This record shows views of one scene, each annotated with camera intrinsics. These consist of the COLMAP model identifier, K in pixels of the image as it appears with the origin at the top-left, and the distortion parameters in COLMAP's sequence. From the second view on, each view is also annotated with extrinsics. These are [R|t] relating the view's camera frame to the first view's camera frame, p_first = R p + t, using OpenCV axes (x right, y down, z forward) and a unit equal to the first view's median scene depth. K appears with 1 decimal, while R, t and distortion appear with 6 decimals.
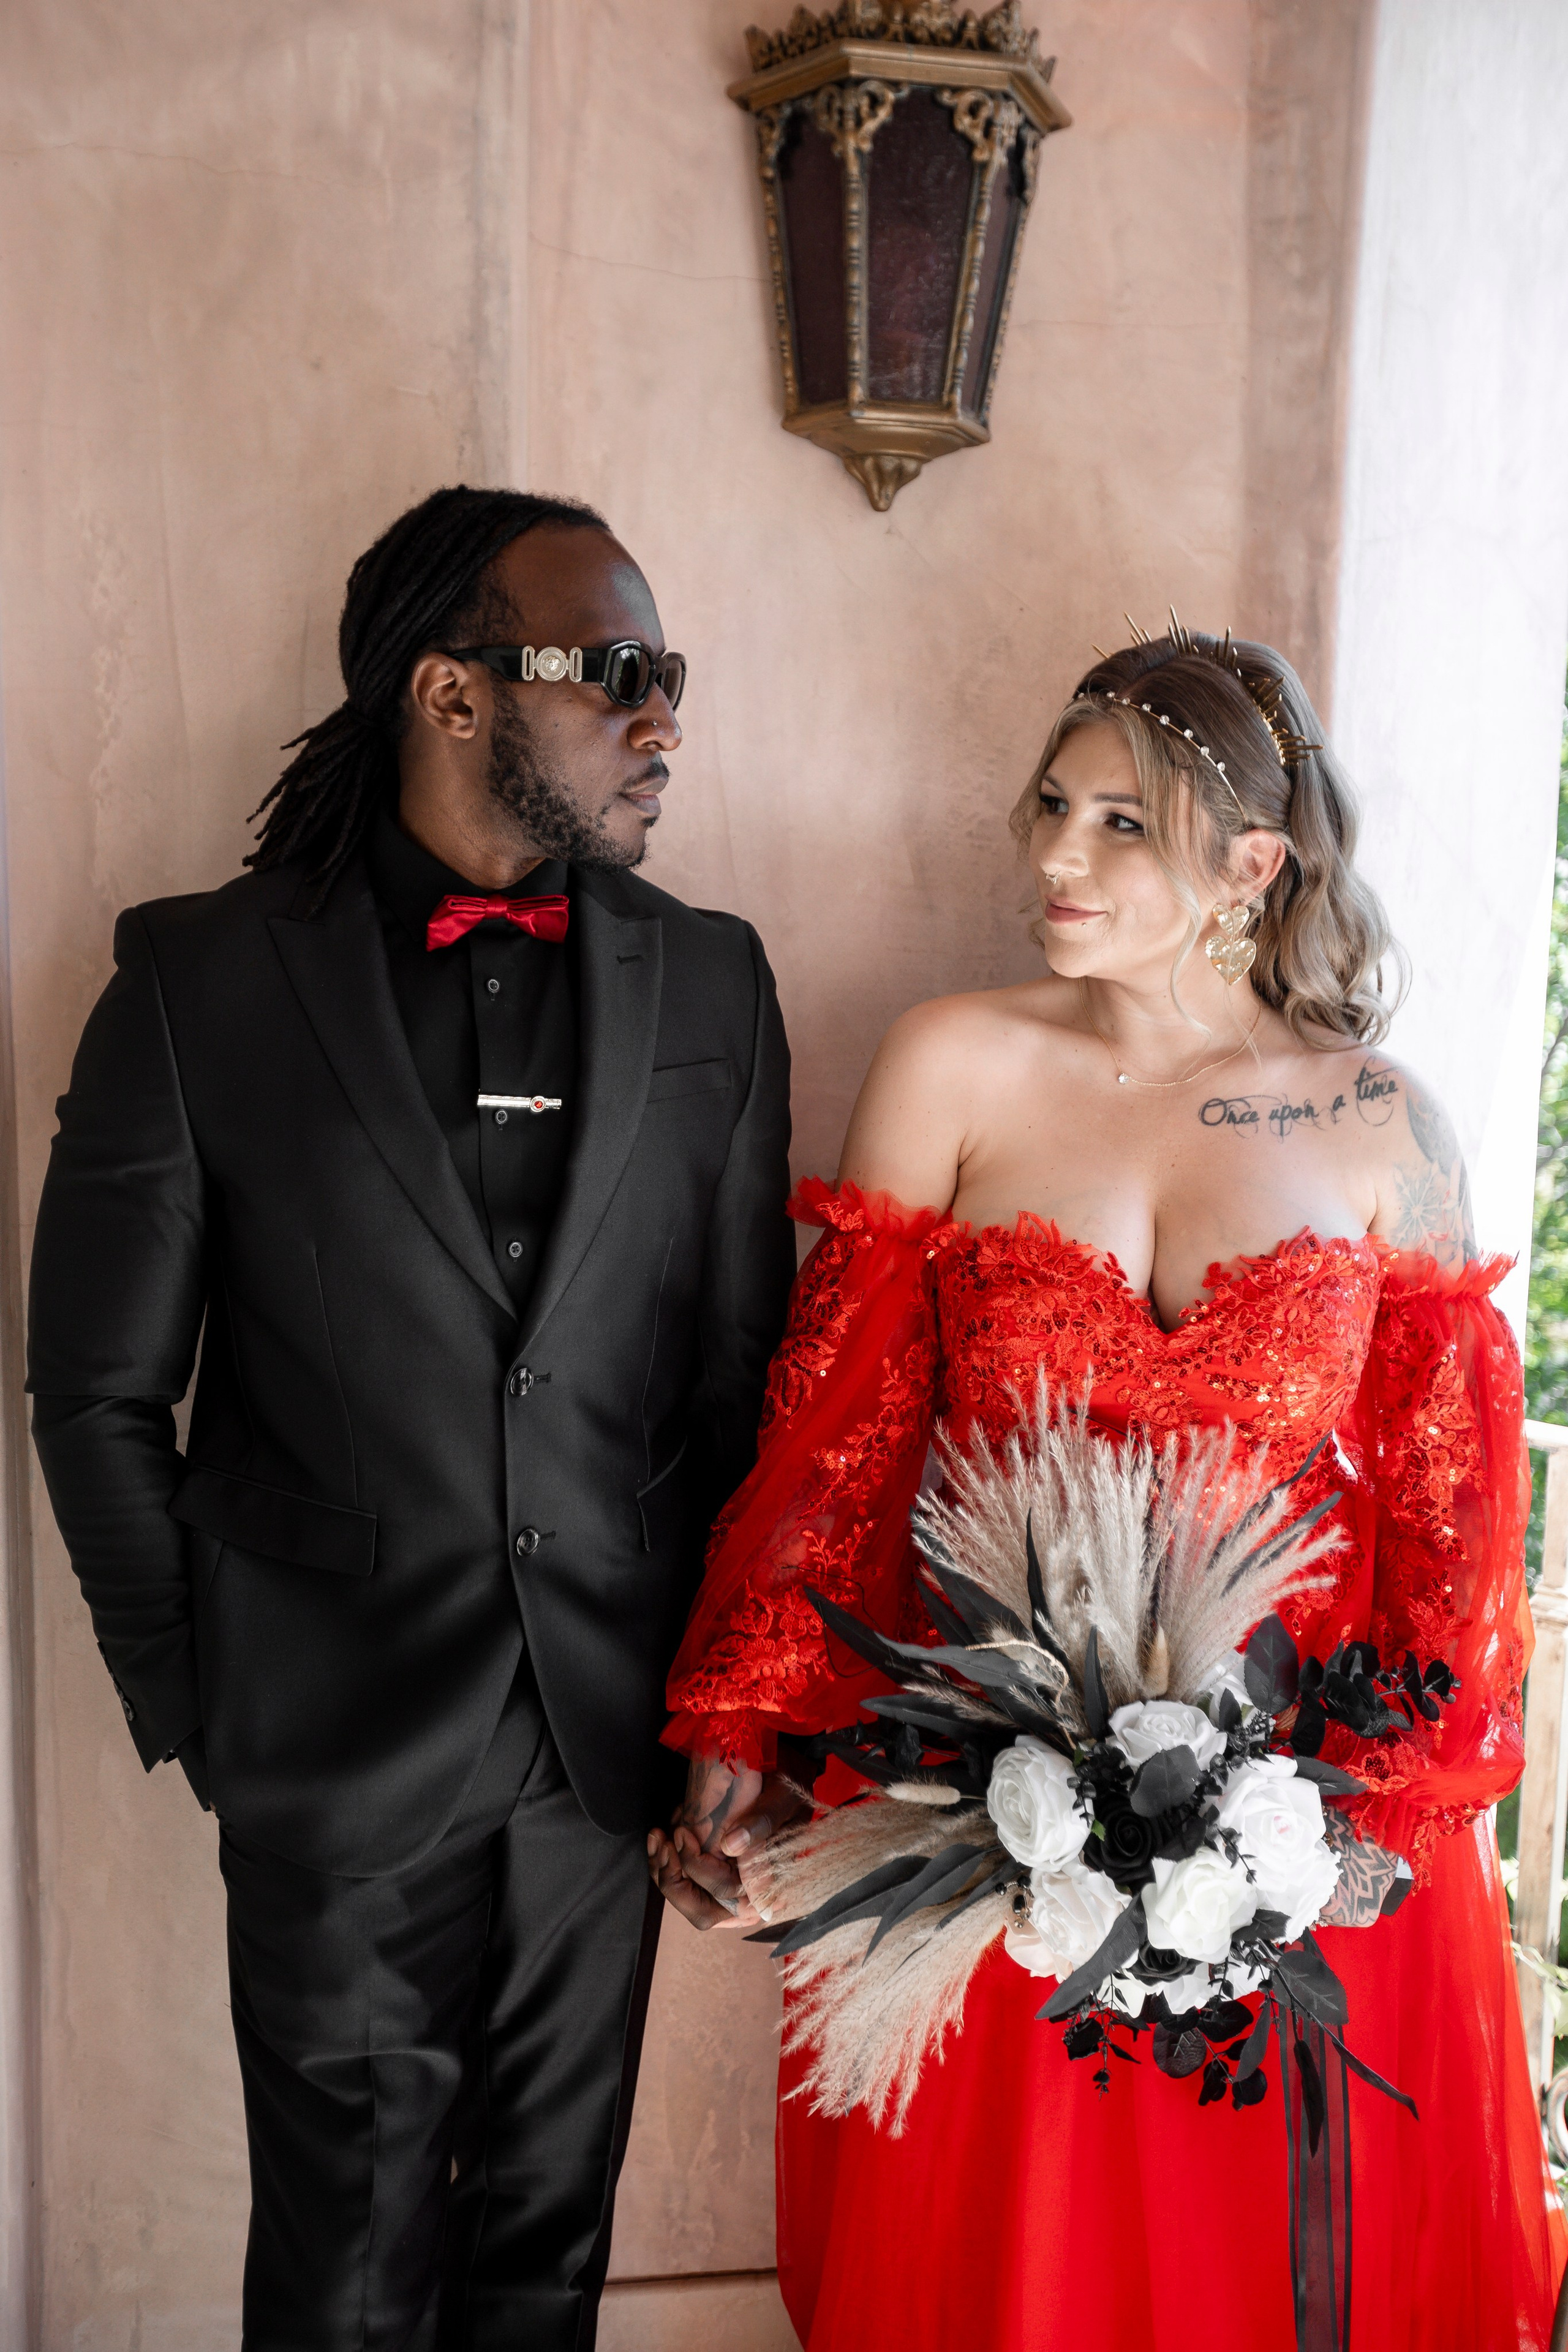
lens RADIAL K [[2283.2, 0, 791.4], [0, 2283.2, 1188.9], [0, 0, 1]] dist [0.082088, 0.000000]
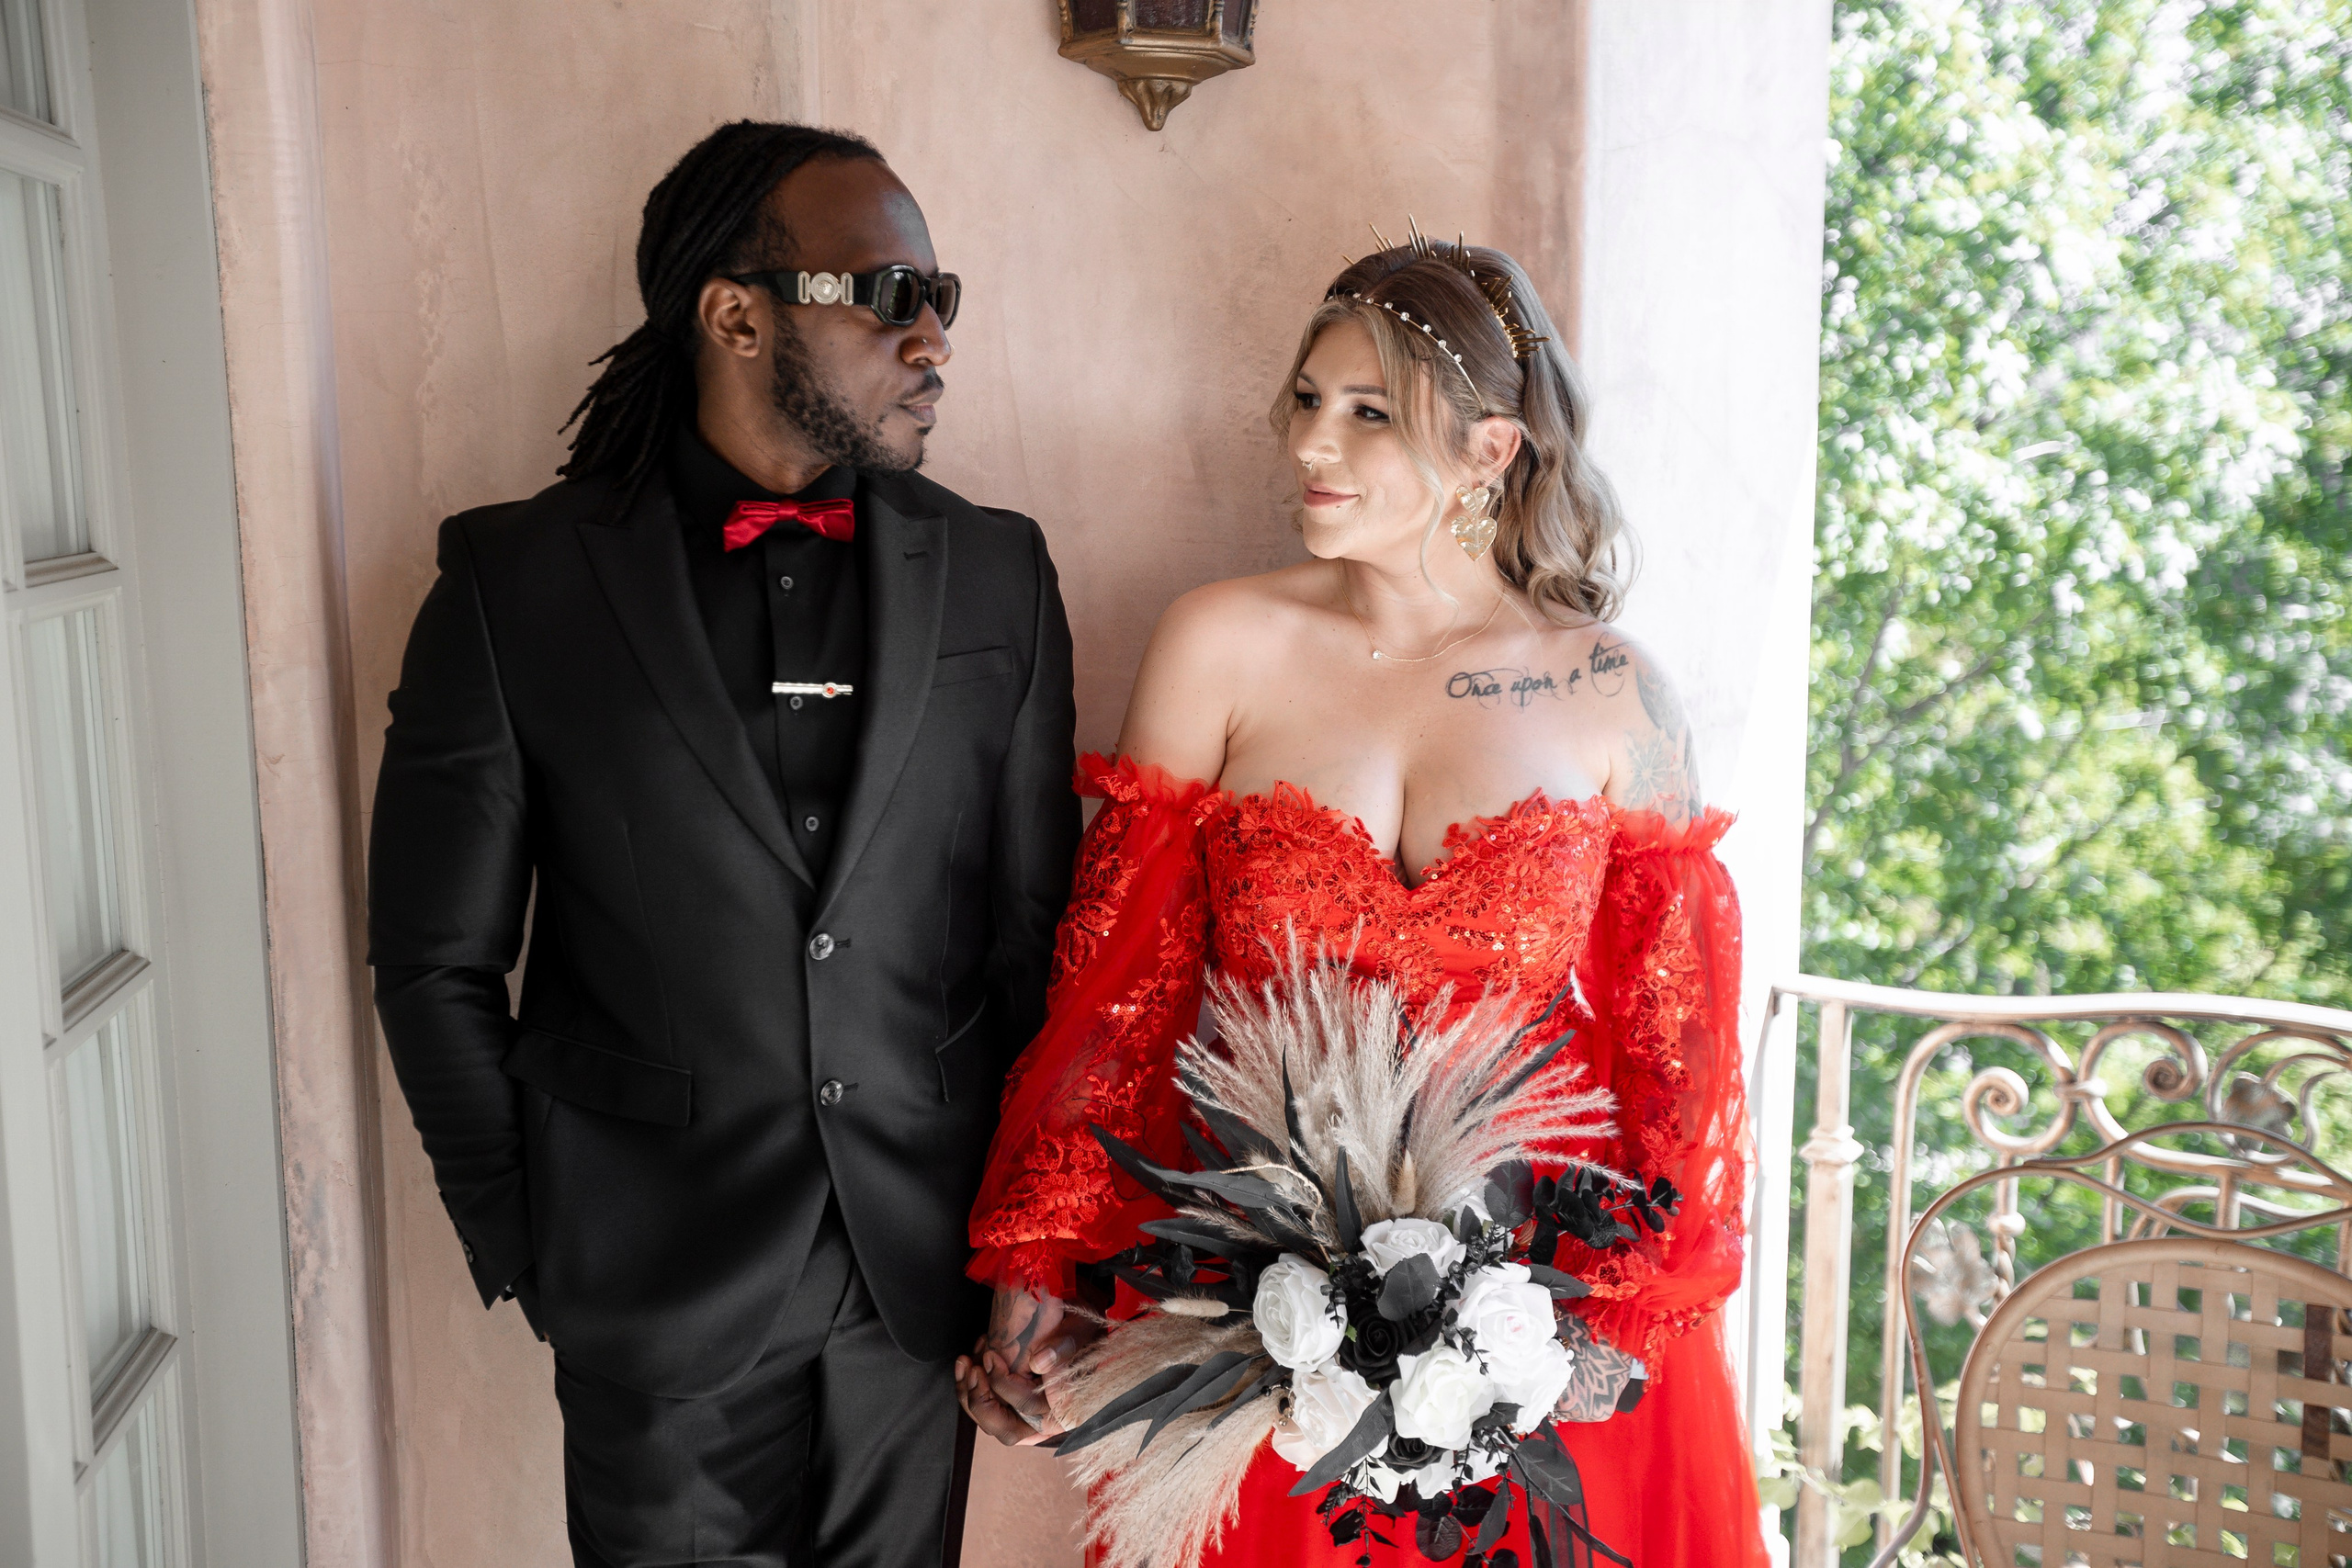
lens RADIAL K [[2362.9, 0, 1215.3], [0, 2362.9, 821.2], [0, 0, 1]] dist [0.087305, 0.000000]
pose [[0.999779, -0.020428, 0.004881, 0.060780], [0.020378, 0.999742, 0.010039, 0.017631], [-0.005085, -0.009938, 0.999938, -0.120604]]
